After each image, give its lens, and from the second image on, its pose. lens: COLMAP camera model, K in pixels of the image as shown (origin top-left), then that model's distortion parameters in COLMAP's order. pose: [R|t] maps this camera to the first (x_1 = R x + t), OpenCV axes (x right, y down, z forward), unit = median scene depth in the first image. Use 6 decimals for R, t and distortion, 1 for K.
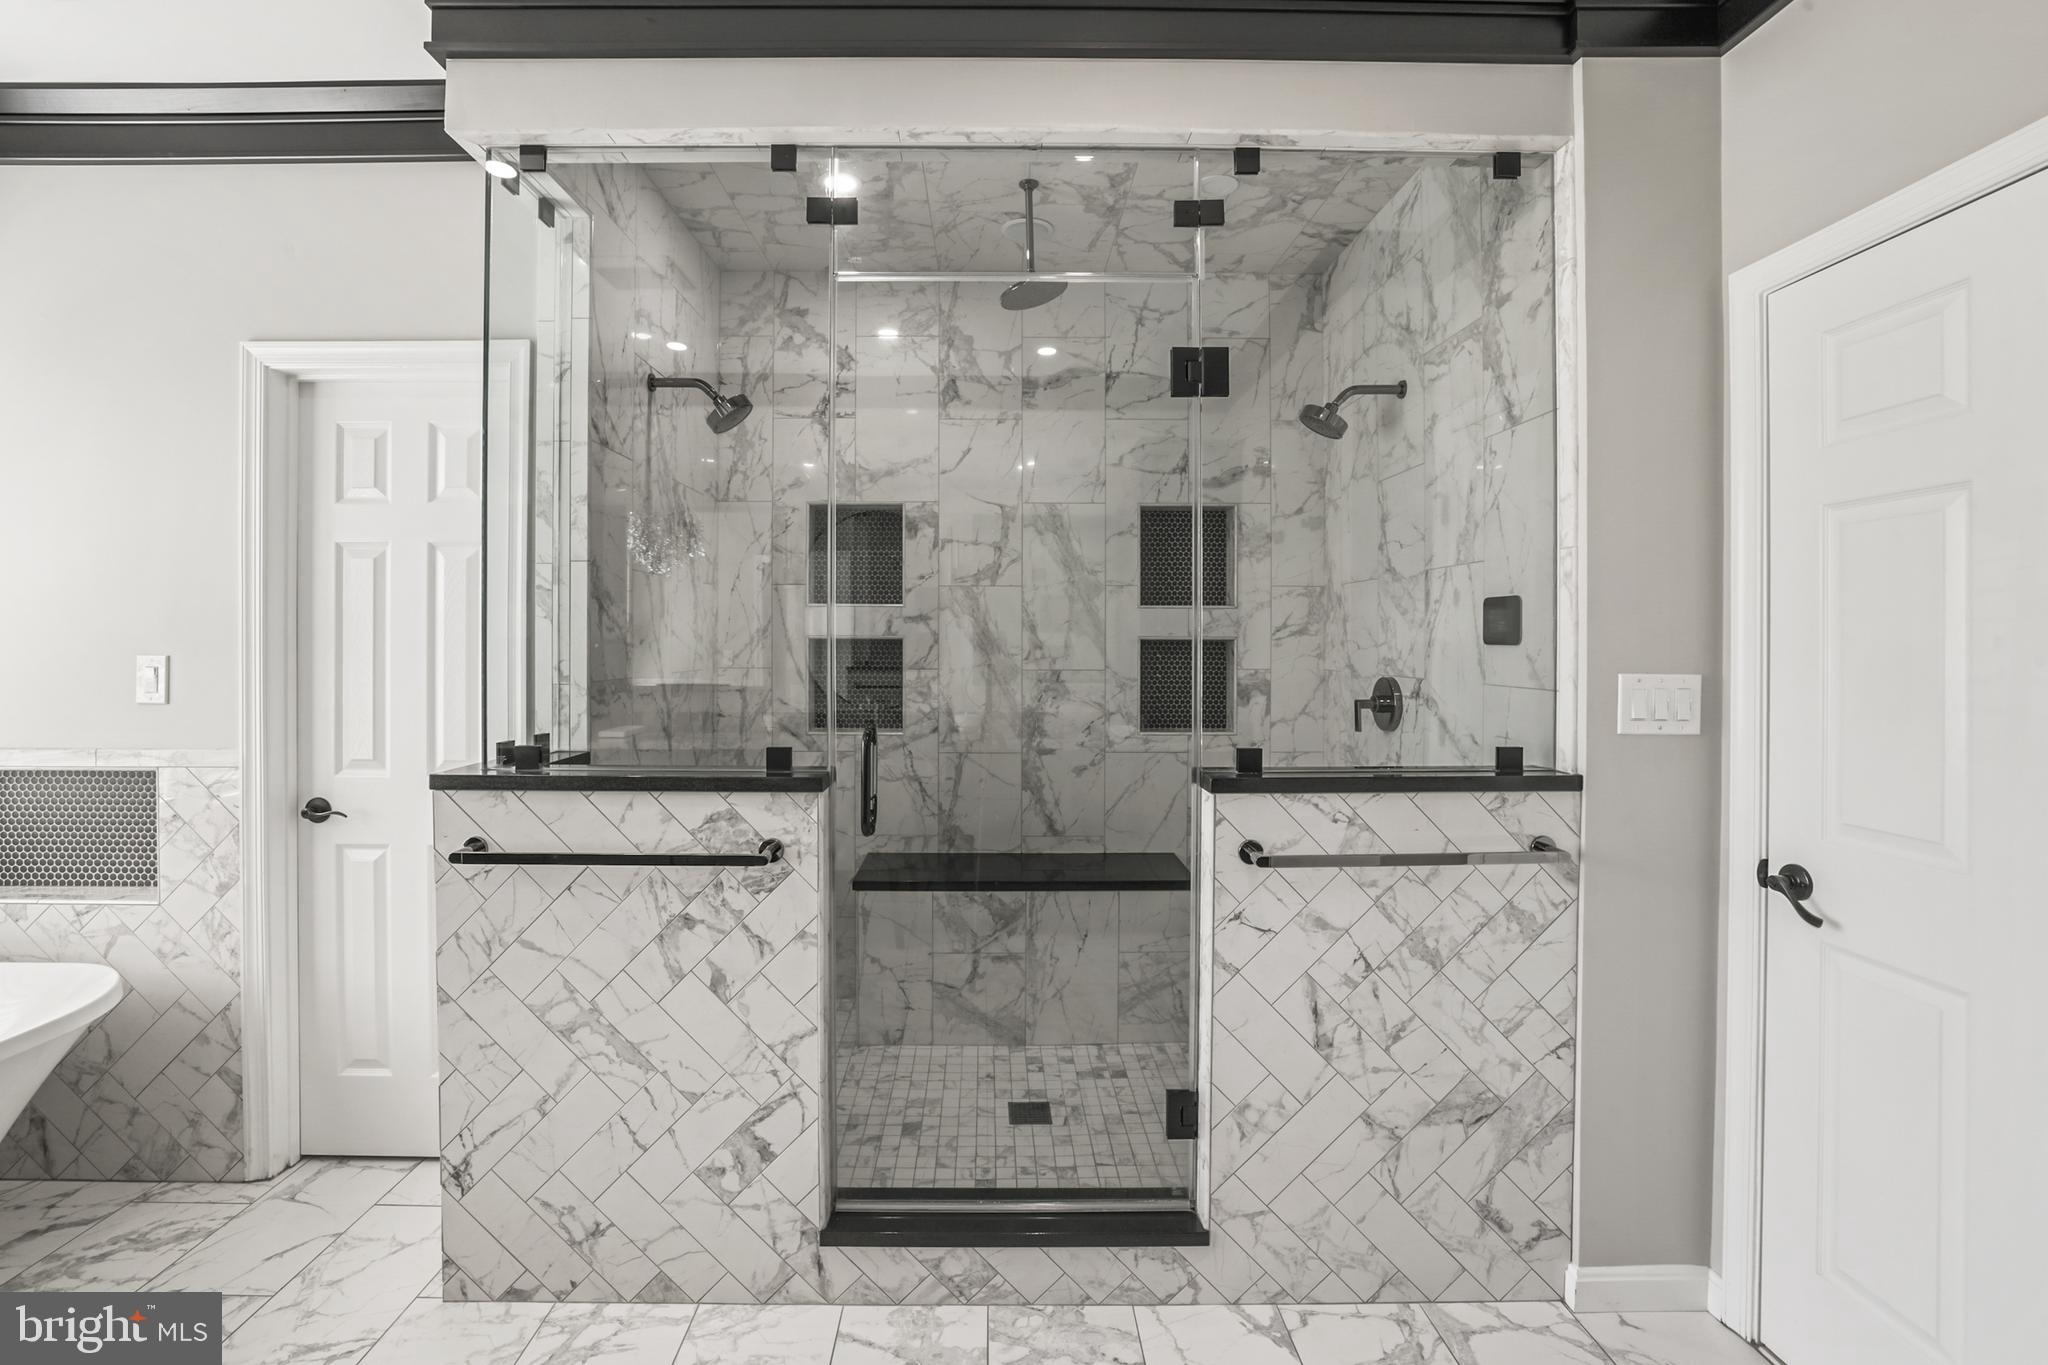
lens RADIAL K [[895.8, 0, 997.9], [0, 895.8, 647.4], [0, 0, 1]] dist [-0.048027, 0.017583]
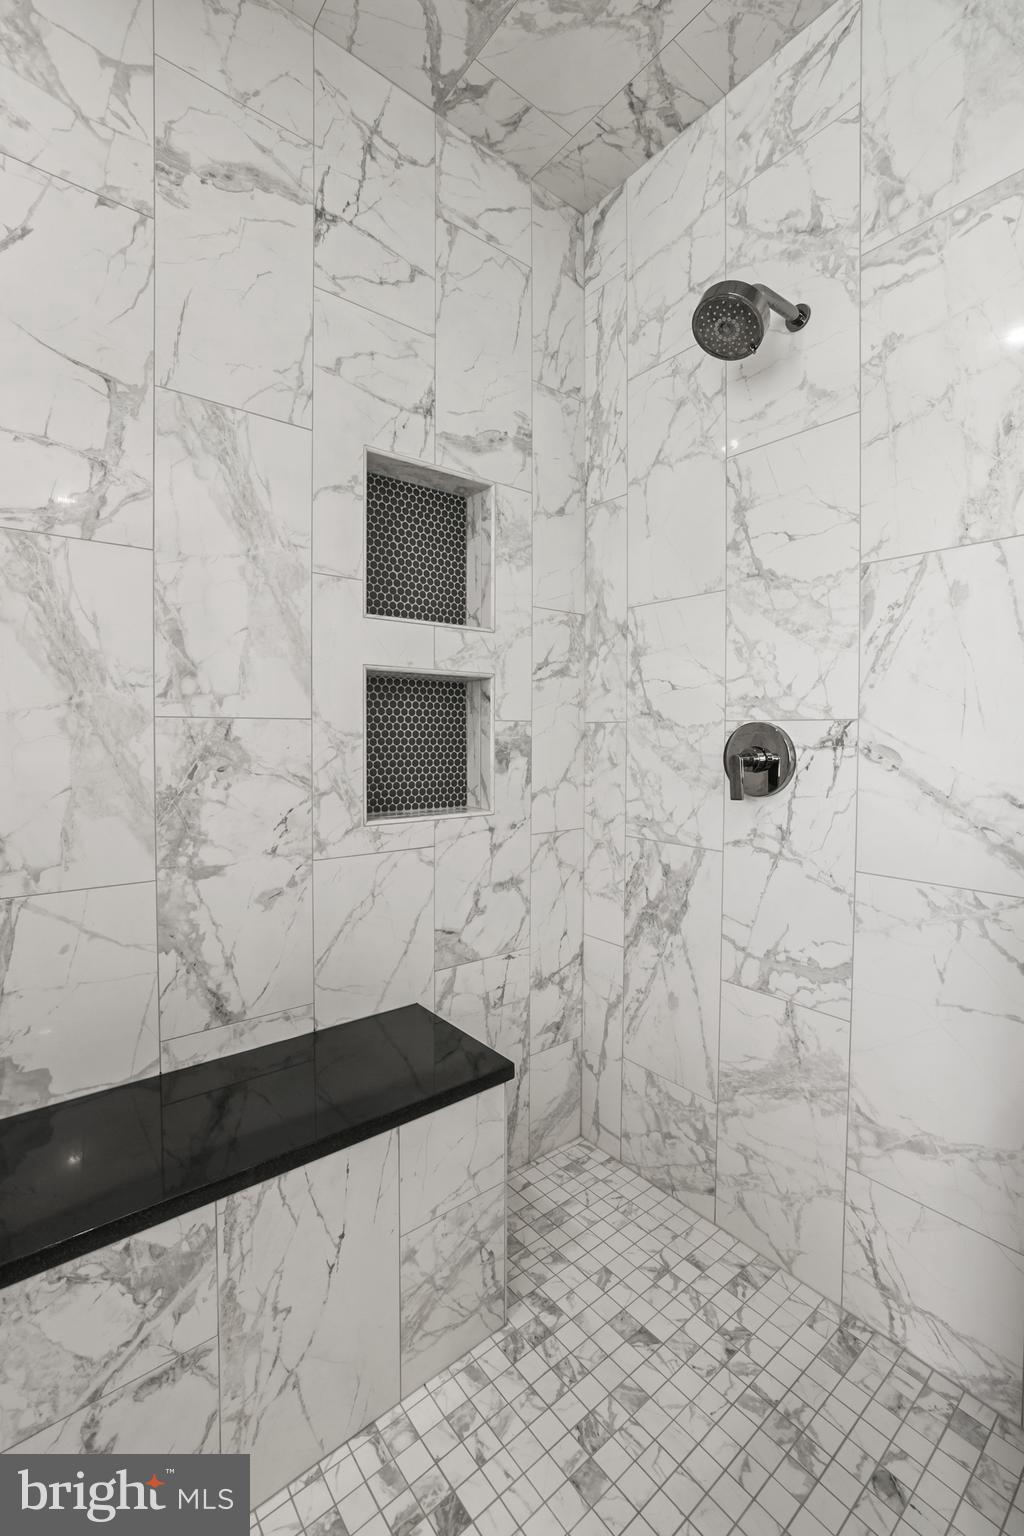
lens RADIAL K [[669.9, 0, 516.4], [0, 669.9, 746.8], [0, 0, 1]] dist [-0.051015, 0.019752]
pose [[0.782355, -0.013347, 0.622690, -0.063868], [0.003067, 0.999841, 0.017576, 0.051000], [-0.622825, -0.011841, 0.782272, 0.820570]]
